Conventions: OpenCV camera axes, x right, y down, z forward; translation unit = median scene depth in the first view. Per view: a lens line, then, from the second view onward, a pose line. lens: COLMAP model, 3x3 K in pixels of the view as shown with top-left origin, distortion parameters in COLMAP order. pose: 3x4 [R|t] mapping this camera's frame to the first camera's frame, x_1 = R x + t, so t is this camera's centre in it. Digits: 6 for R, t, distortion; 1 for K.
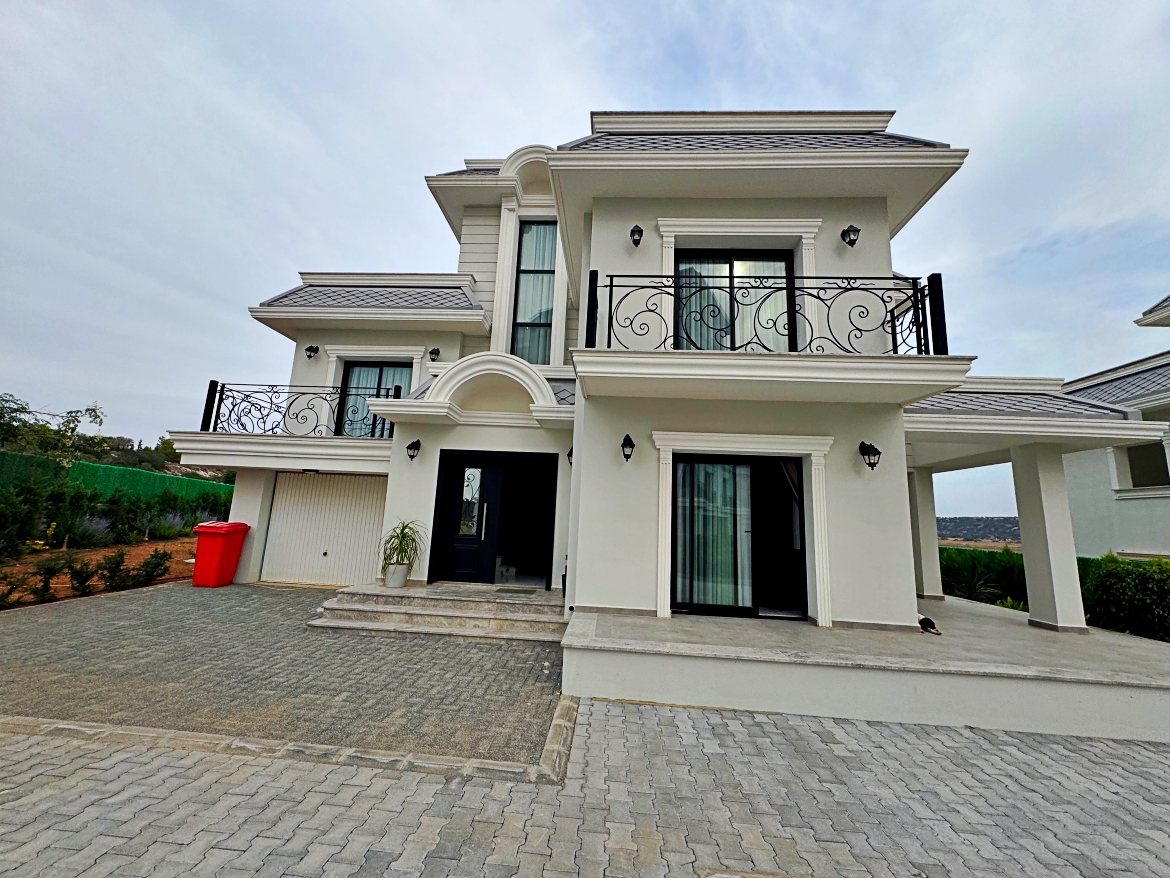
lens RADIAL K [[470.2, 0, 586.8], [0, 470.2, 437.7], [0, 0, 1]] dist [-0.006757, 0.001741]
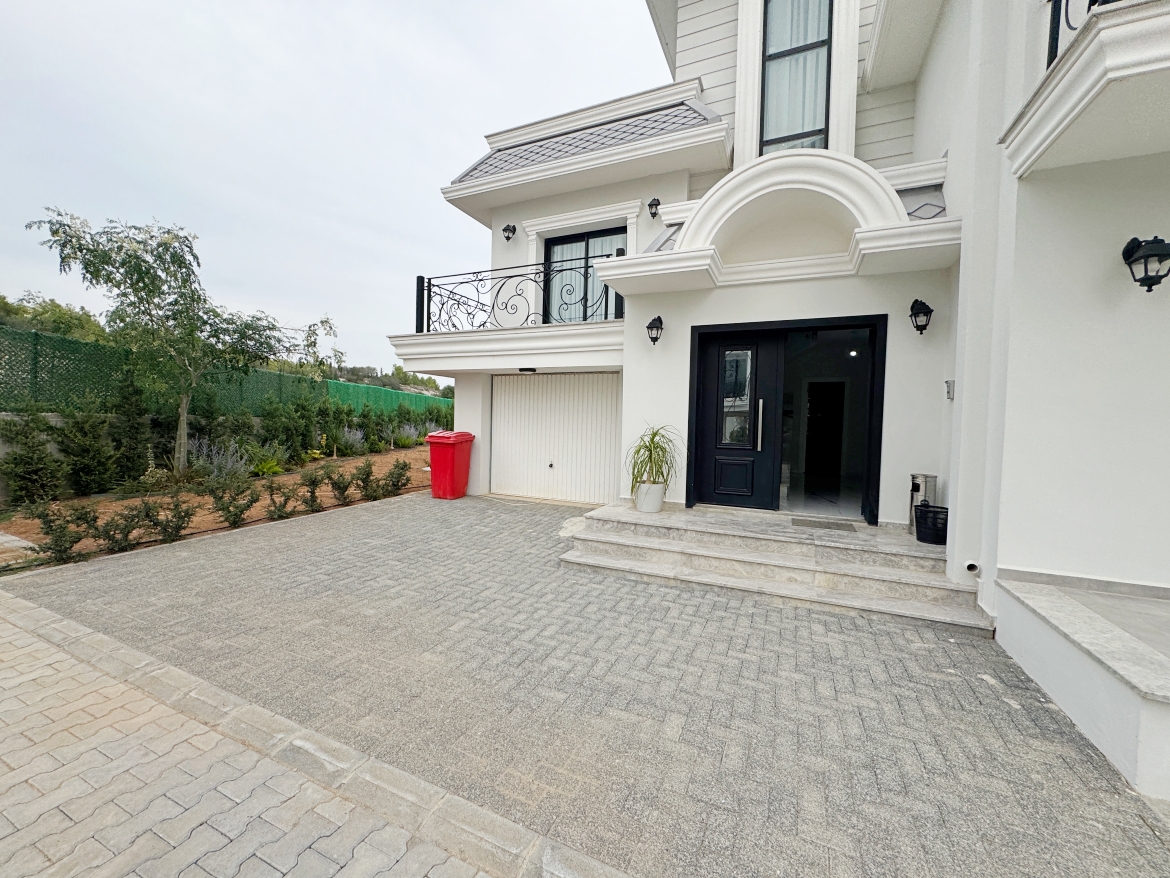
lens RADIAL K [[470.2, 0, 579.1], [0, 470.2, 442.2], [0, 0, 1]] dist [-0.006757, 0.001741]
pose [[0.930492, -0.004986, -0.366277, -0.249980], [0.079751, 0.978679, 0.189278, 0.057236], [0.357524, -0.205333, 0.911051, 0.303633]]
